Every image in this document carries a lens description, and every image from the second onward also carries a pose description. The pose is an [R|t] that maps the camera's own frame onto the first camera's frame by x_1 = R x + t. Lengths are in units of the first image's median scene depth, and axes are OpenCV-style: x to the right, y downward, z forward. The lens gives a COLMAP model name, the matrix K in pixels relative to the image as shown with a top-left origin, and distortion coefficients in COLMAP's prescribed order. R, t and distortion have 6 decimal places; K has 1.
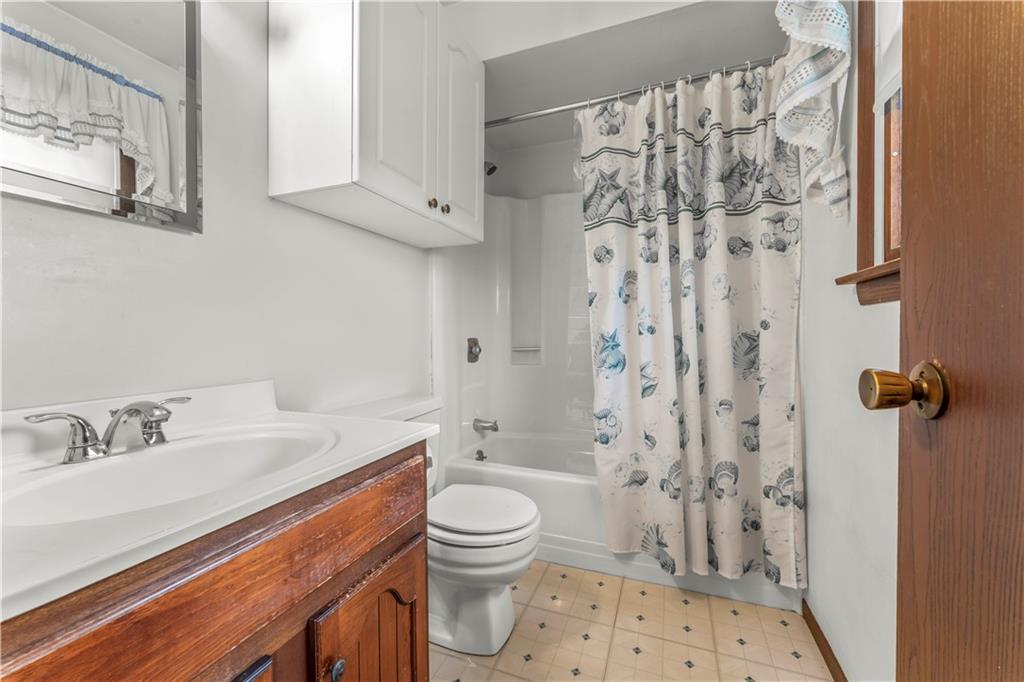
lens RADIAL K [[411.9, 0, 512.0], [0, 411.9, 341.0], [0, 0, 1]] dist [0.000112, 0.000125]
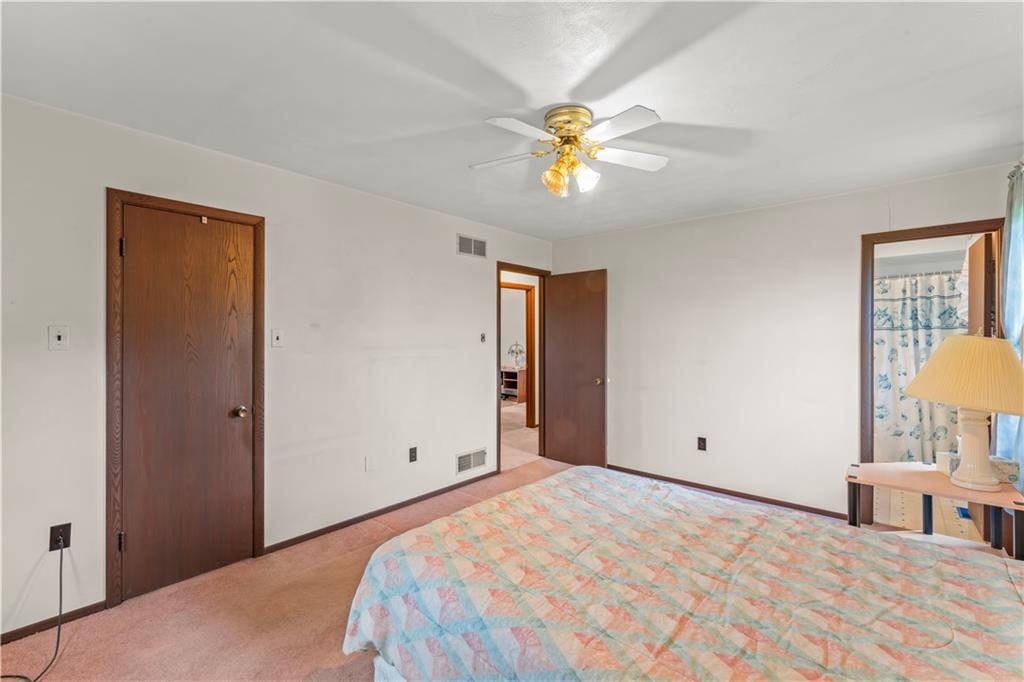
lens RADIAL K [[442.7, 0, 512.0], [0, 442.7, 341.0], [0, 0, 1]] dist [0.000870, 0.000270]
pose [[0.940724, 0.001132, -0.339170, -1.006057], [-0.003817, 0.999966, -0.007248, -0.199018], [0.339151, 0.008113, 0.940697, -2.373254]]
